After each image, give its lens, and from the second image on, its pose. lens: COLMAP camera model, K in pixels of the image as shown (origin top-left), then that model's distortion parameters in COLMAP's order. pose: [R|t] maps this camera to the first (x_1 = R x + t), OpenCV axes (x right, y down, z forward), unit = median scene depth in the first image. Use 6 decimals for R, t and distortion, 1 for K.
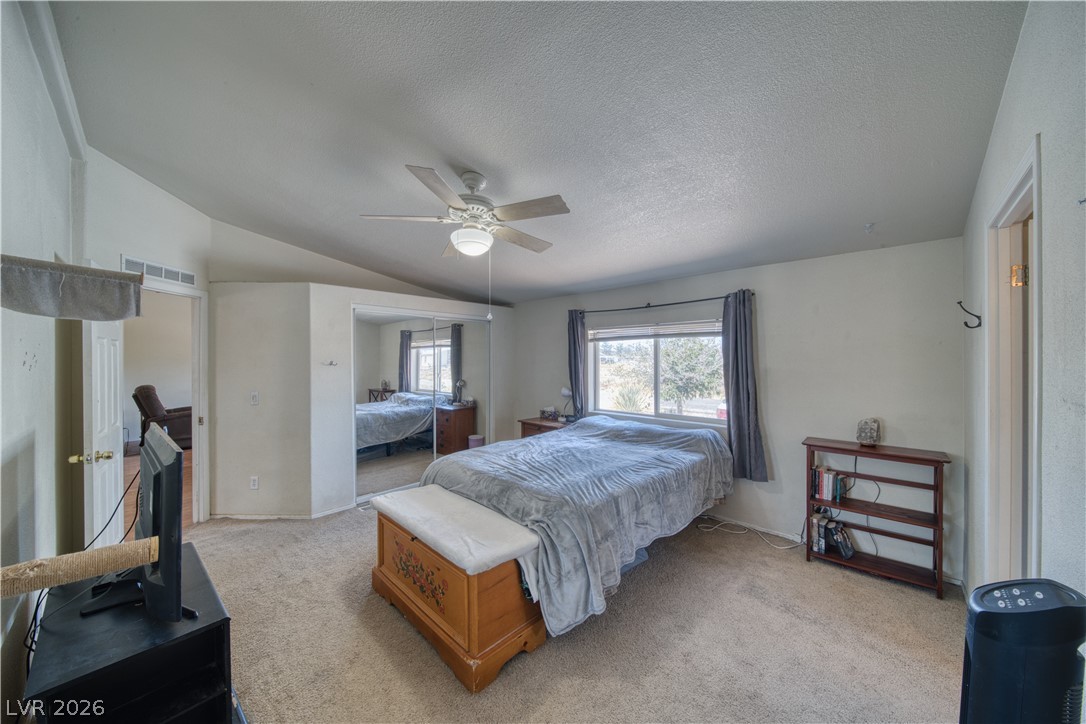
lens RADIAL K [[380.1, 0, 542.6], [0, 380.1, 359.9], [0, 0, 1]] dist [-0.000830, -0.001550]
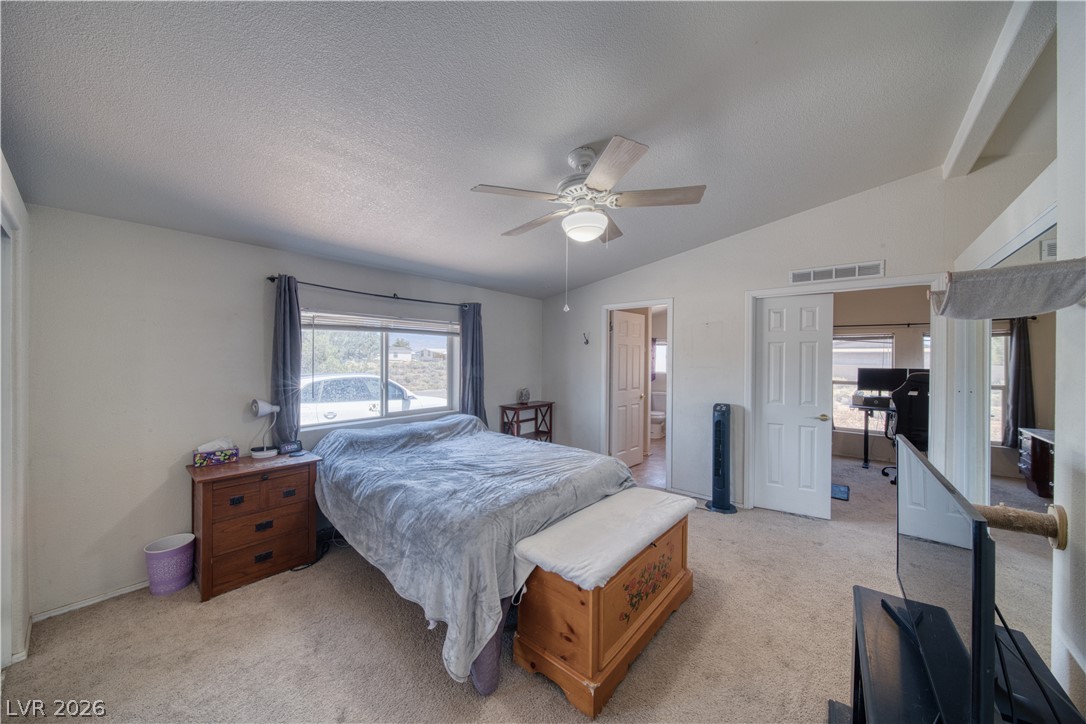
lens RADIAL K [[380.3, 0, 546.1], [0, 380.3, 356.5], [0, 0, 1]] dist [0.025122, -0.000047]
pose [[-0.074222, -0.002110, 0.997239, -0.750342], [-0.013940, 0.999902, 0.001078, -0.004250], [-0.997144, -0.013821, -0.074244, 0.784308]]
